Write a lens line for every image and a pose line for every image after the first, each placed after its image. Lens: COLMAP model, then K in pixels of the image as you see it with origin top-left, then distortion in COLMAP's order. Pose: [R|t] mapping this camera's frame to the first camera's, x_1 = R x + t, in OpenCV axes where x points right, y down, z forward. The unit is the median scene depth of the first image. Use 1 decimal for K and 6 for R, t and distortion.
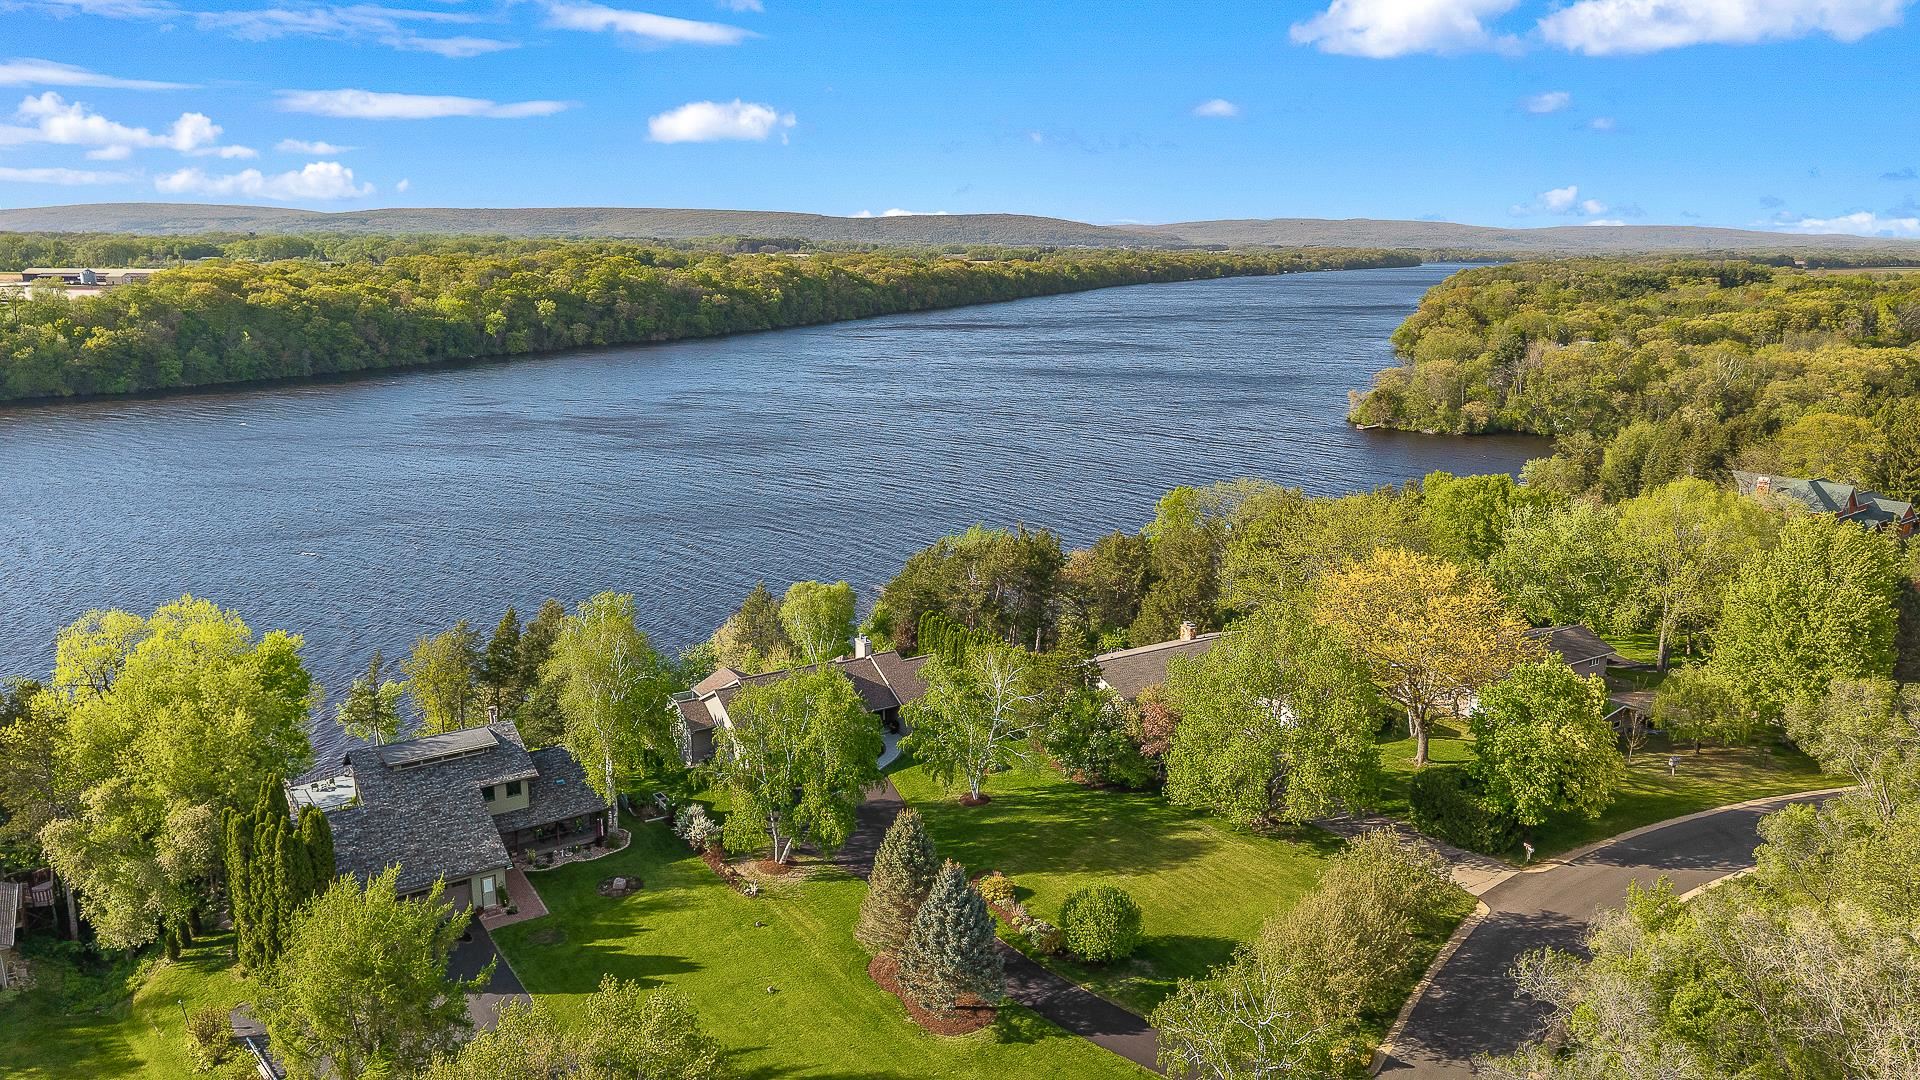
lens RADIAL K [[1291.5, 0, 929.9], [0, 1291.5, 529.3], [0, 0, 1]] dist [0.080997, -0.121161]
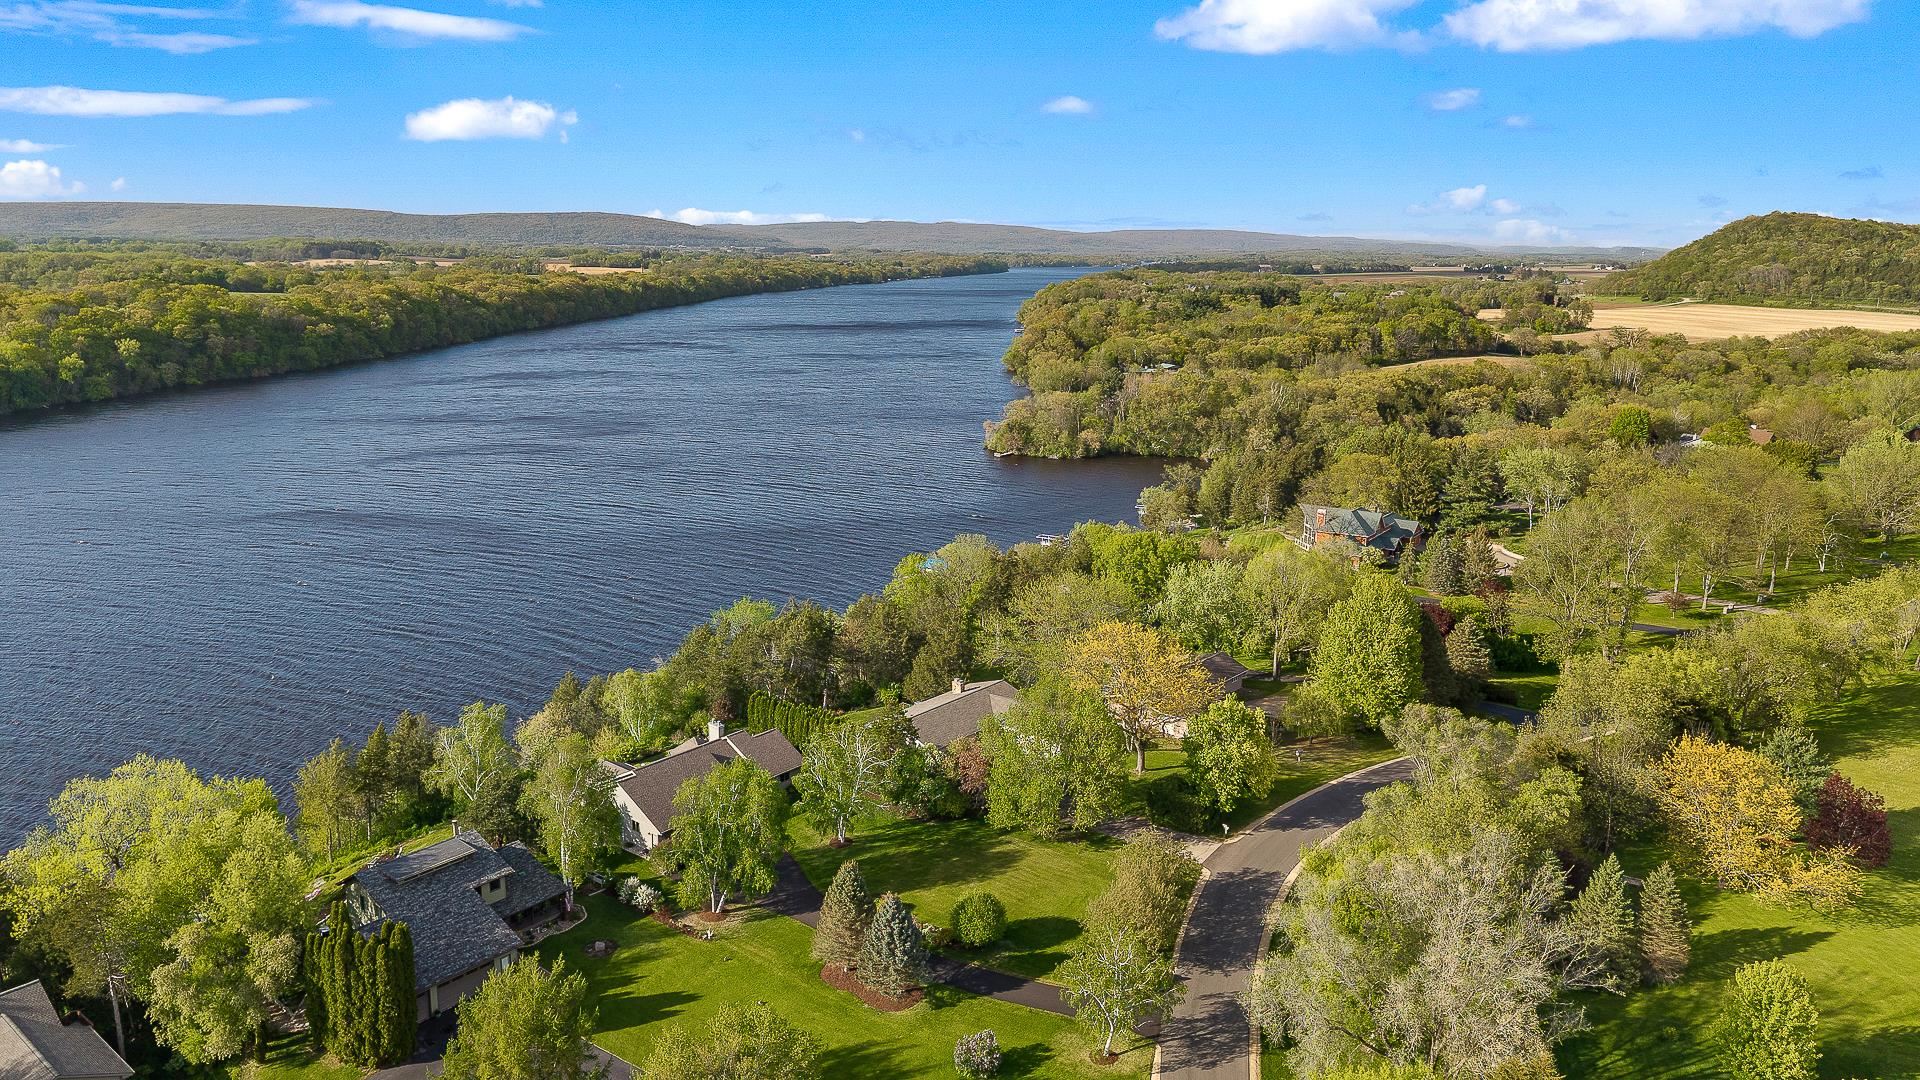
lens RADIAL K [[1291.5, 0, 929.9], [0, 1291.5, 529.3], [0, 0, 1]] dist [0.080997, -0.121161]
pose [[0.956566, -0.064688, 0.284249, -0.234334], [0.065464, 0.997832, 0.006777, -0.111944], [-0.284072, 0.012126, 0.958726, -0.294150]]
